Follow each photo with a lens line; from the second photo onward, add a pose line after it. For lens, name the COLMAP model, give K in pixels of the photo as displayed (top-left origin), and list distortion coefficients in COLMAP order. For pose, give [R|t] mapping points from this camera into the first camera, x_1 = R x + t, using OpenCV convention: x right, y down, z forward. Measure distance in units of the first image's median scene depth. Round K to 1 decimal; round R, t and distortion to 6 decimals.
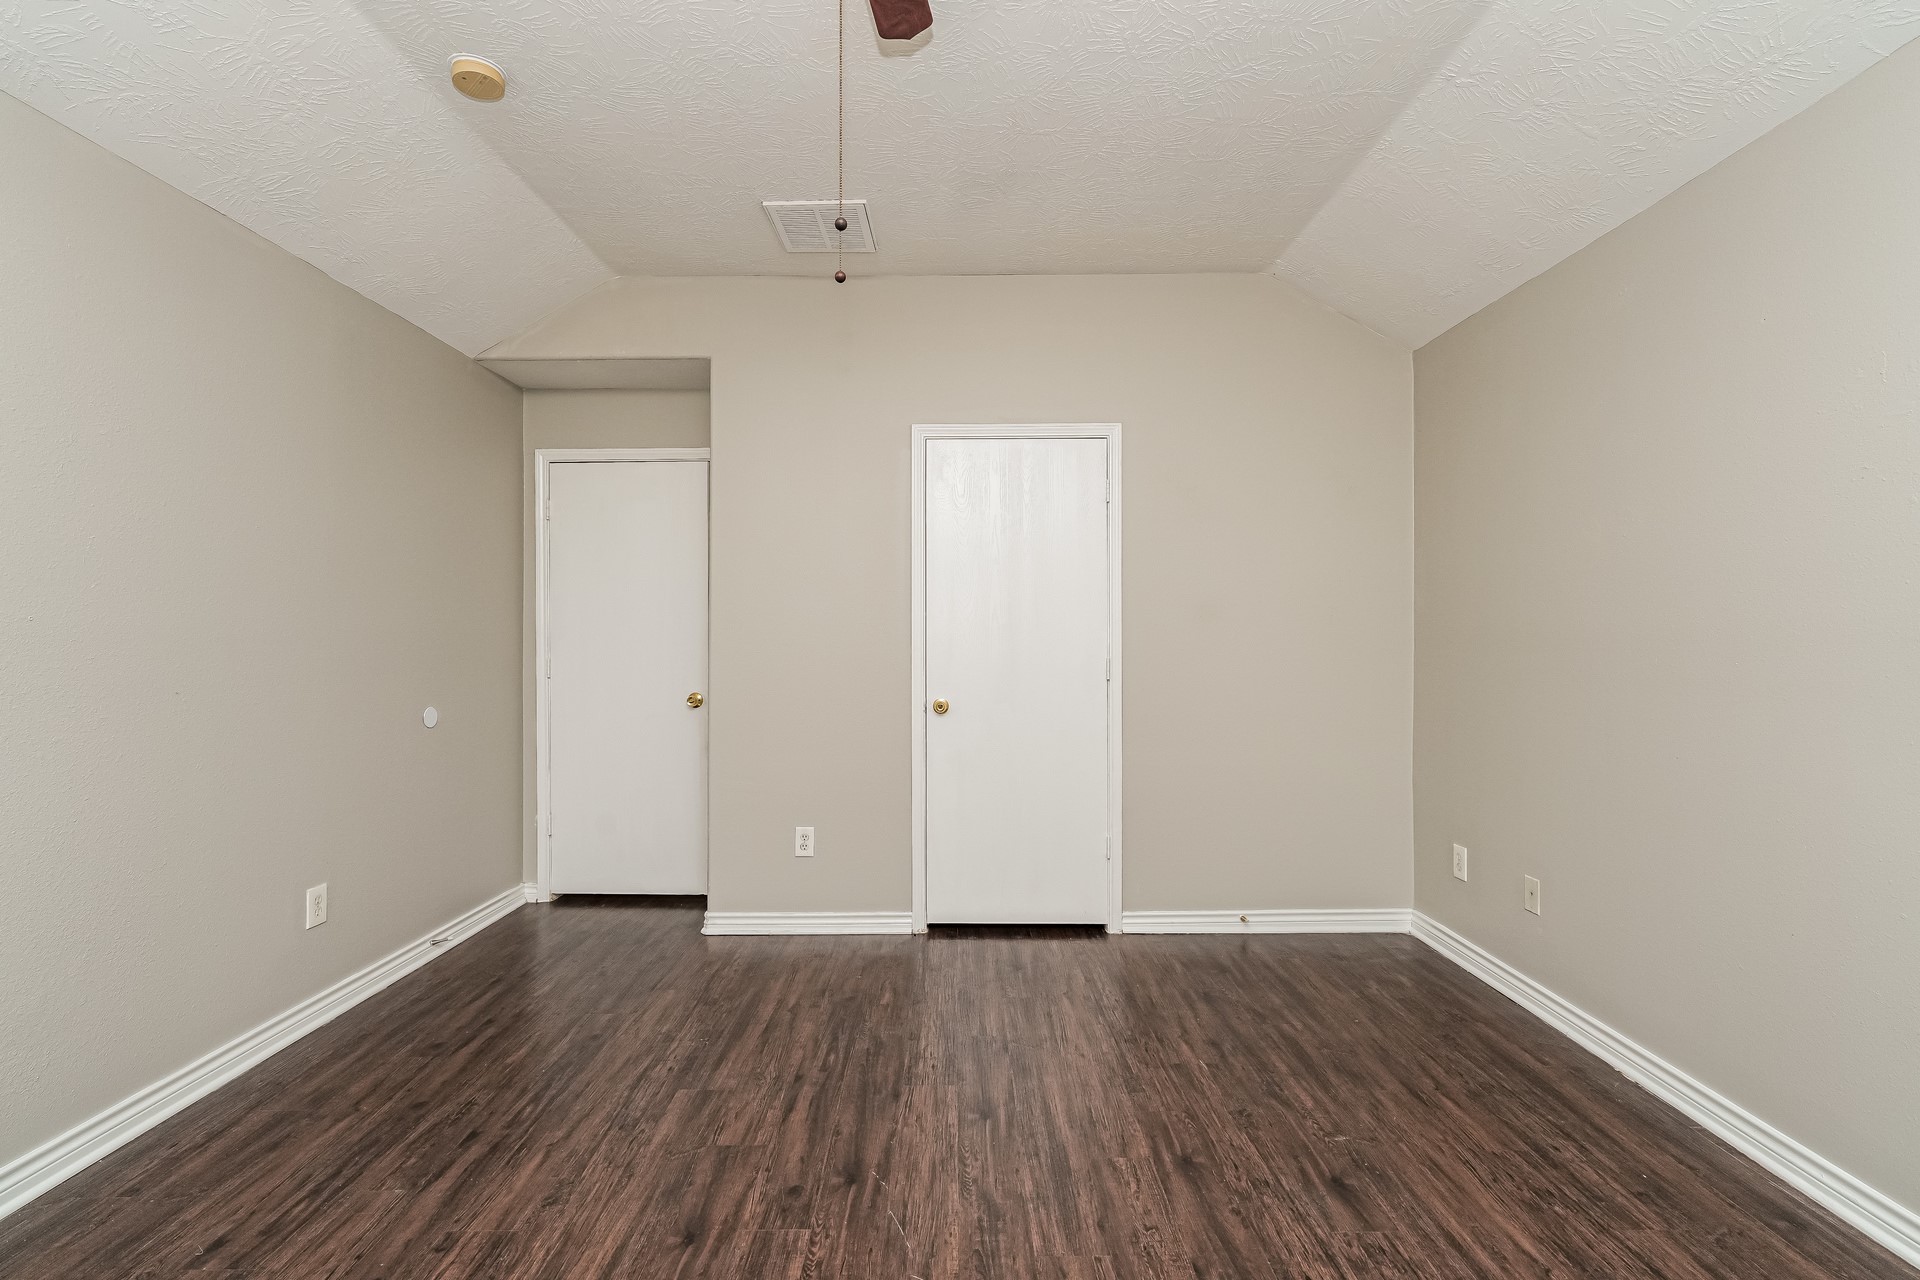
lens RADIAL K [[853.3, 0, 954.8], [0, 853.3, 633.5], [0, 0, 1]] dist [0.000122, 0.000515]
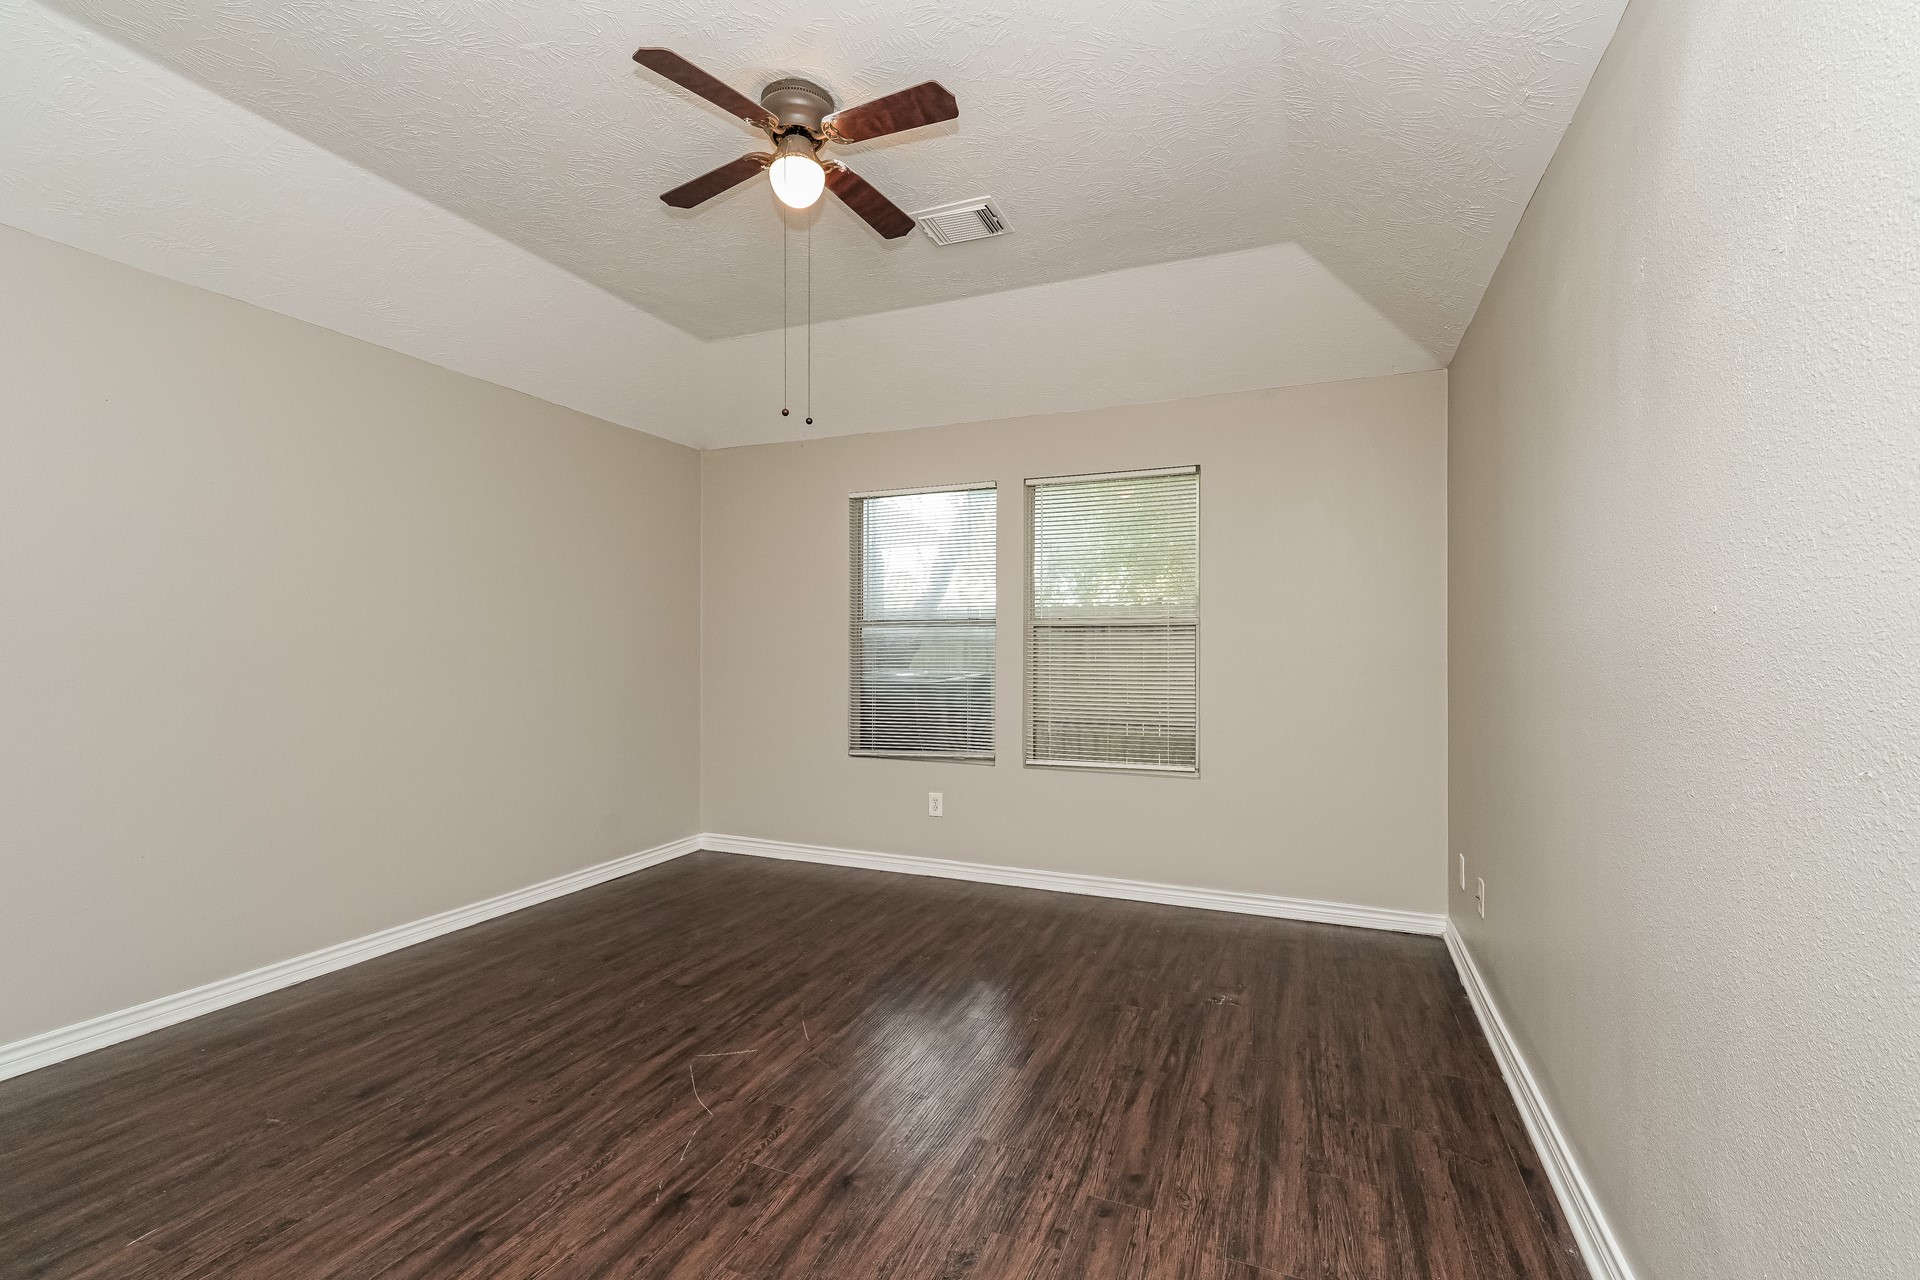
lens RADIAL K [[853.3, 0, 960.8], [0, 853.3, 641.9], [0, 0, 1]] dist [0.000122, 0.000515]
pose [[-0.926231, 0.003538, 0.376941, -0.815268], [-0.001480, 0.999914, -0.013024, 0.015916], [-0.376955, -0.012621, -0.926146, 1.856676]]
